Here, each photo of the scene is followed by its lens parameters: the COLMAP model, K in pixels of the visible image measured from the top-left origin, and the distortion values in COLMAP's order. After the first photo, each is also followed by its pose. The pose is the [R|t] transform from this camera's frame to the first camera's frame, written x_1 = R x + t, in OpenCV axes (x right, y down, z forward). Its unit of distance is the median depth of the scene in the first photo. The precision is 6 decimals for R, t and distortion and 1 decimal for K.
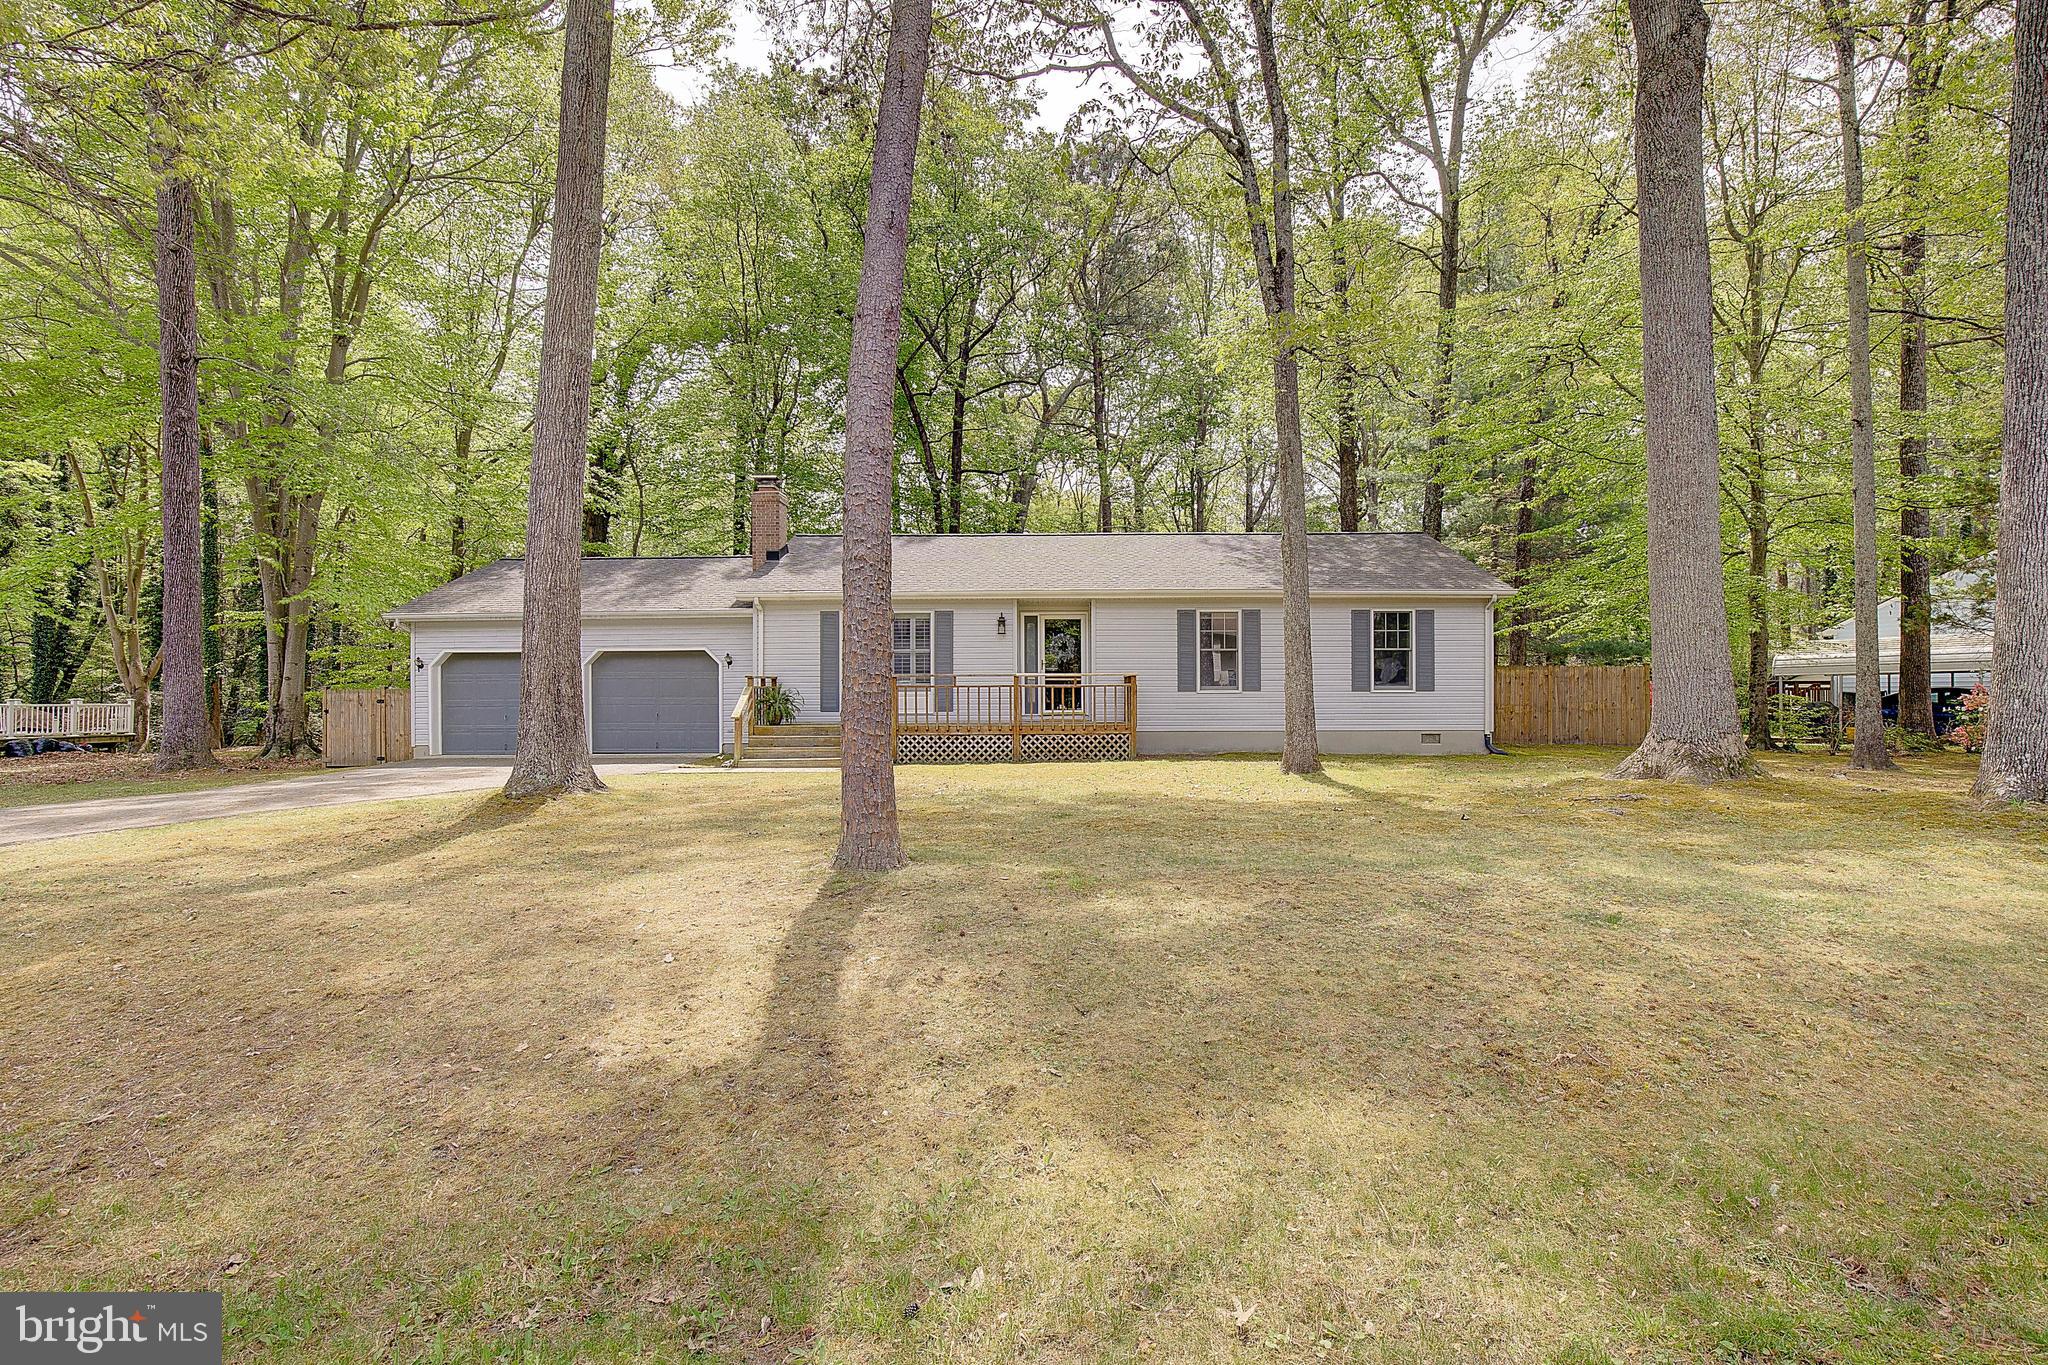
lens RADIAL K [[960.1, 0, 1043.4], [0, 960.1, 678.7], [0, 0, 1]] dist [-0.033817, 0.003560]
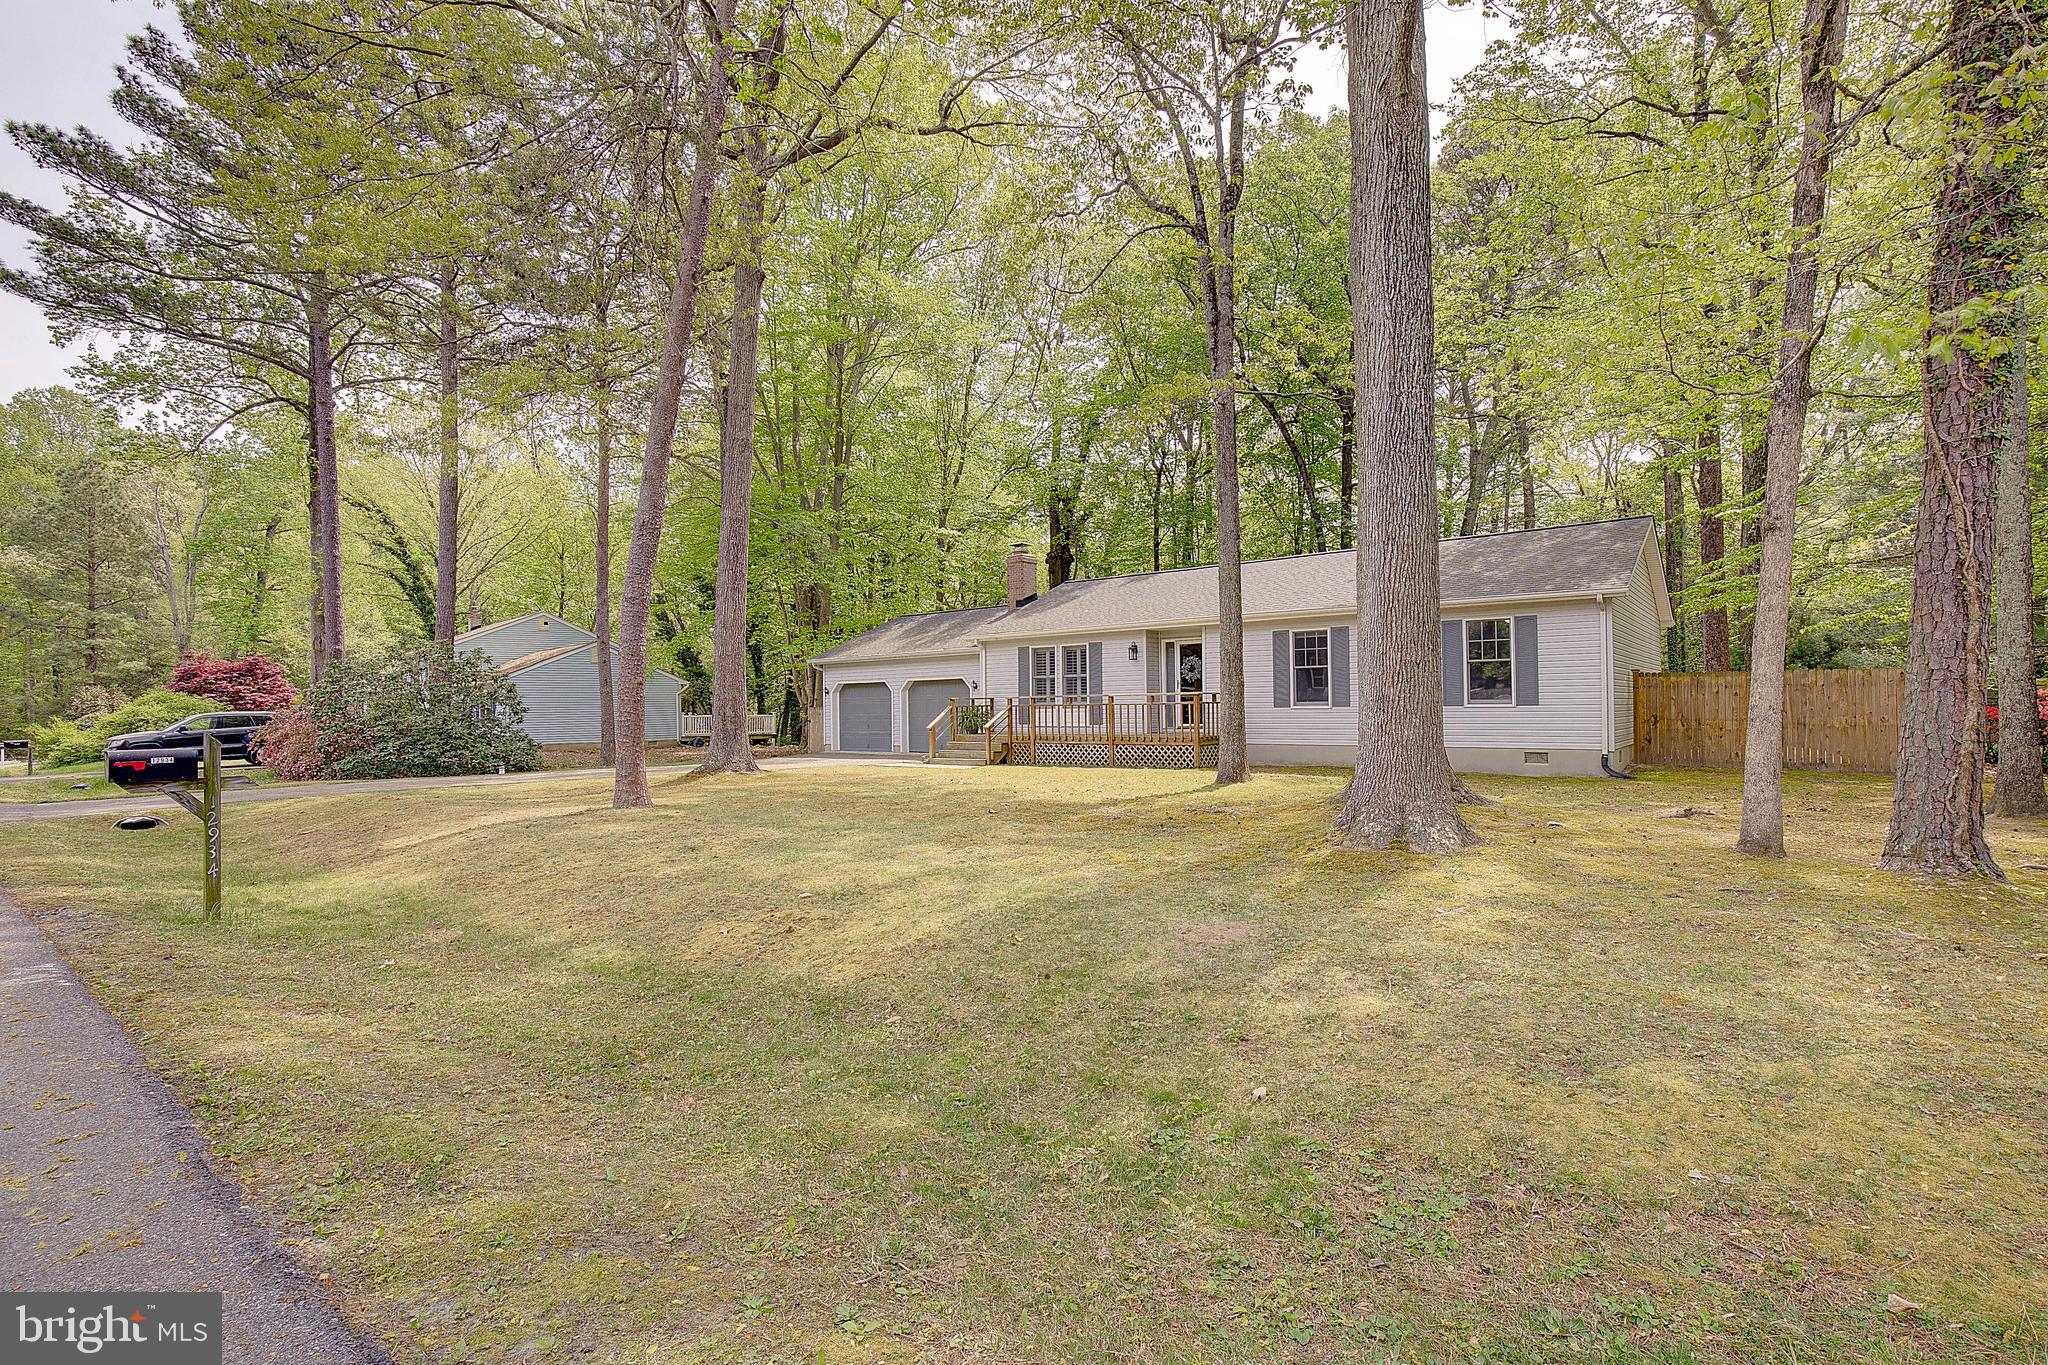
lens RADIAL K [[960.1, 0, 1022.8], [0, 960.1, 683.0], [0, 0, 1]] dist [-0.033817, 0.003560]
pose [[0.775734, -0.020996, -0.630711, 0.587061], [0.016875, 0.999779, -0.012528, -0.004678], [0.630835, -0.000925, 0.775917, -0.005467]]
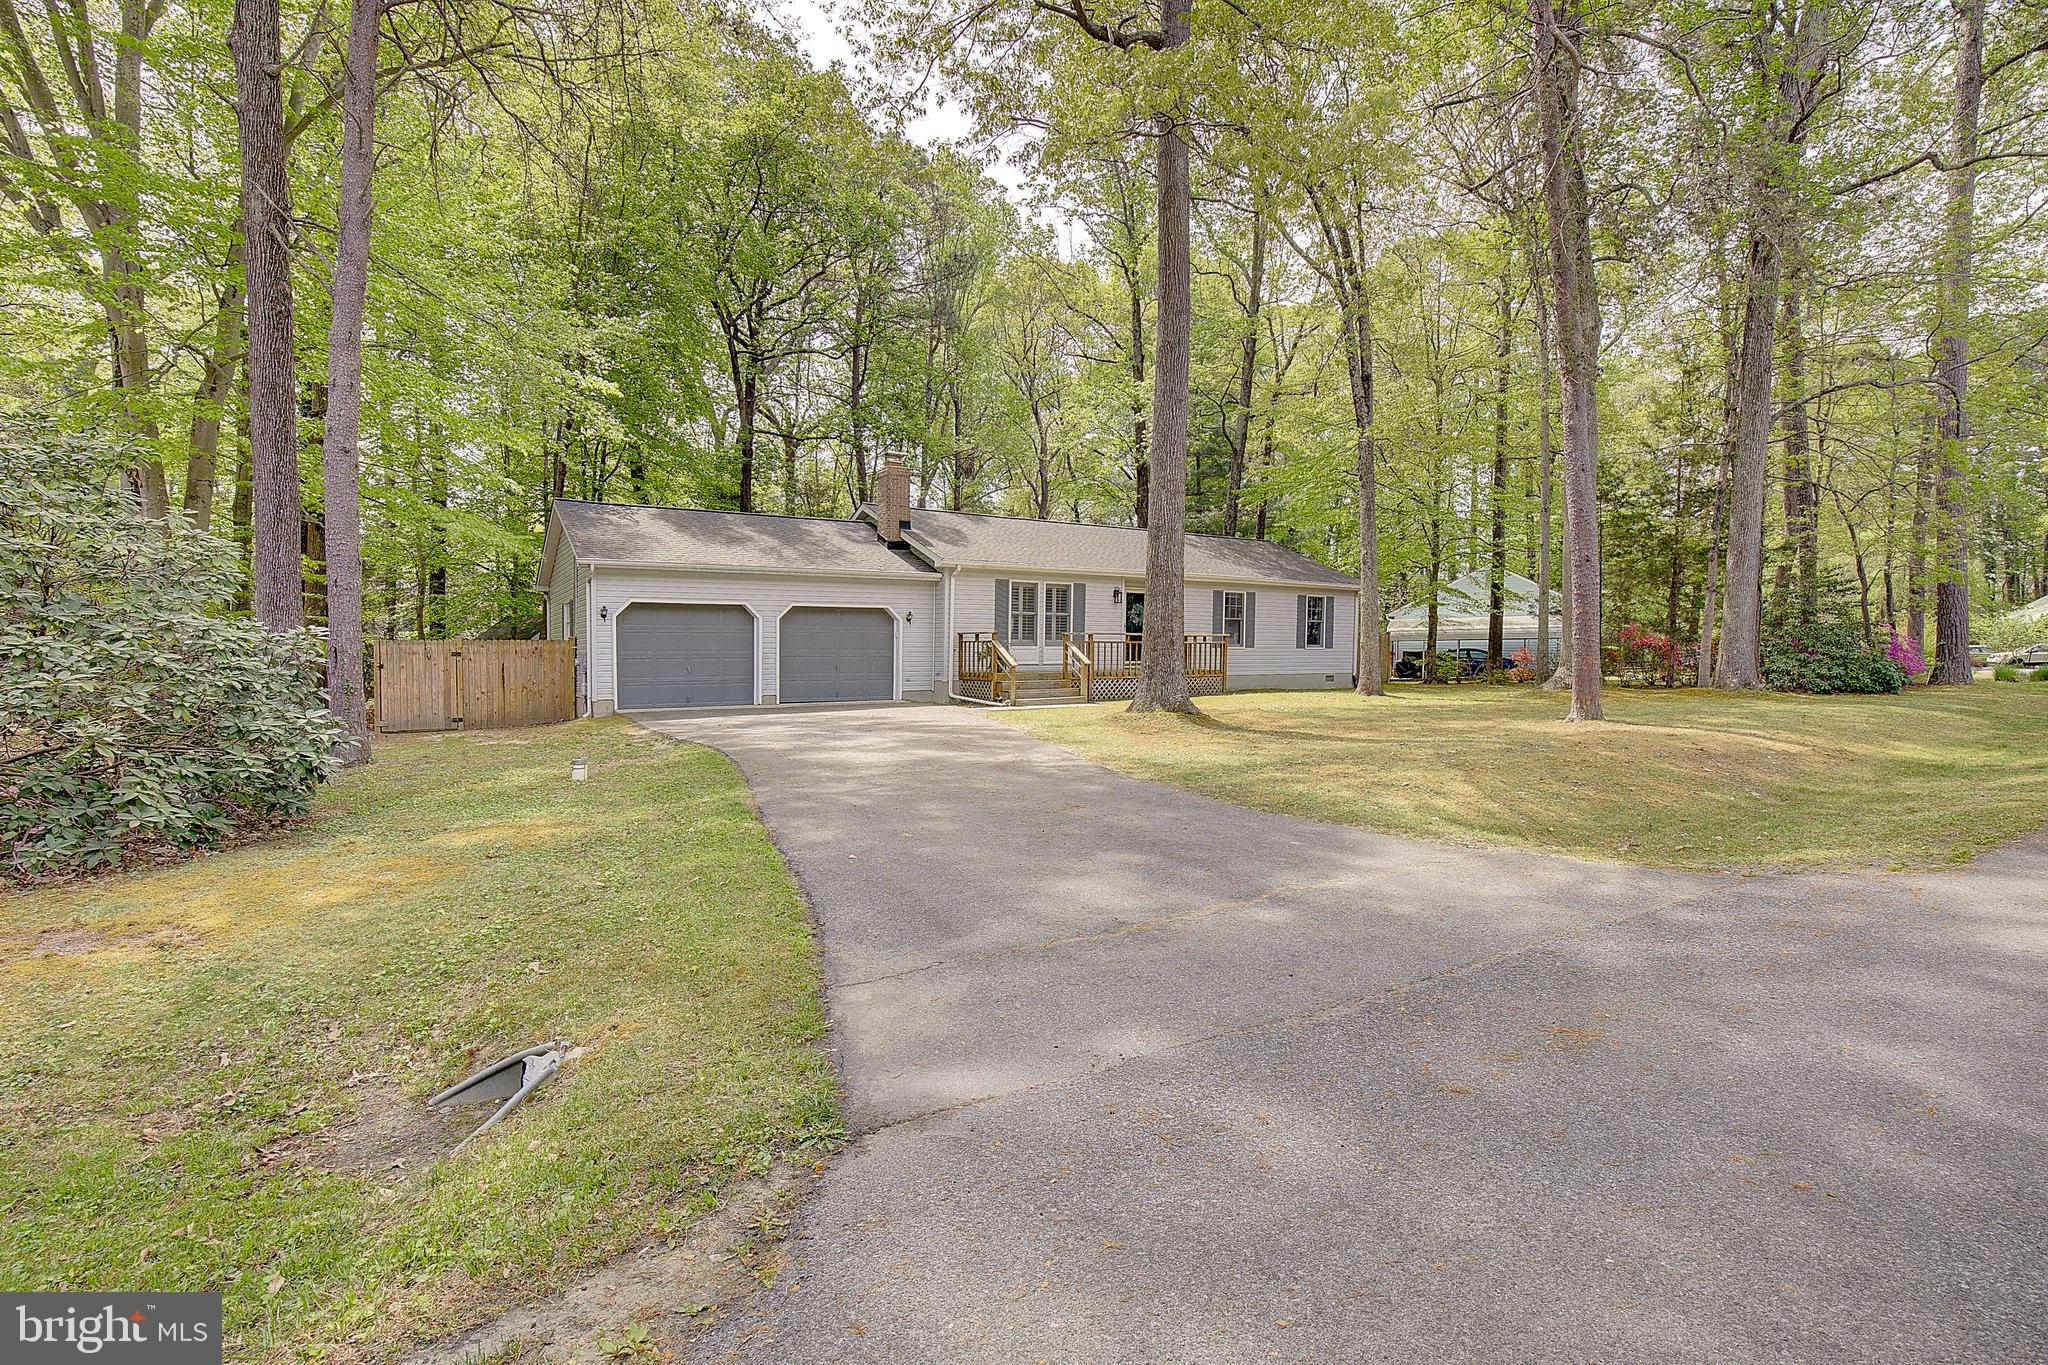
lens RADIAL K [[960.1, 0, 1019.5], [0, 960.1, 689.7], [0, 0, 1]] dist [-0.033817, 0.003560]
pose [[0.835270, -0.017963, 0.549546, -0.868335], [-0.011183, 0.998704, 0.049641, 0.008481], [-0.549726, -0.047609, 0.833987, -0.032544]]
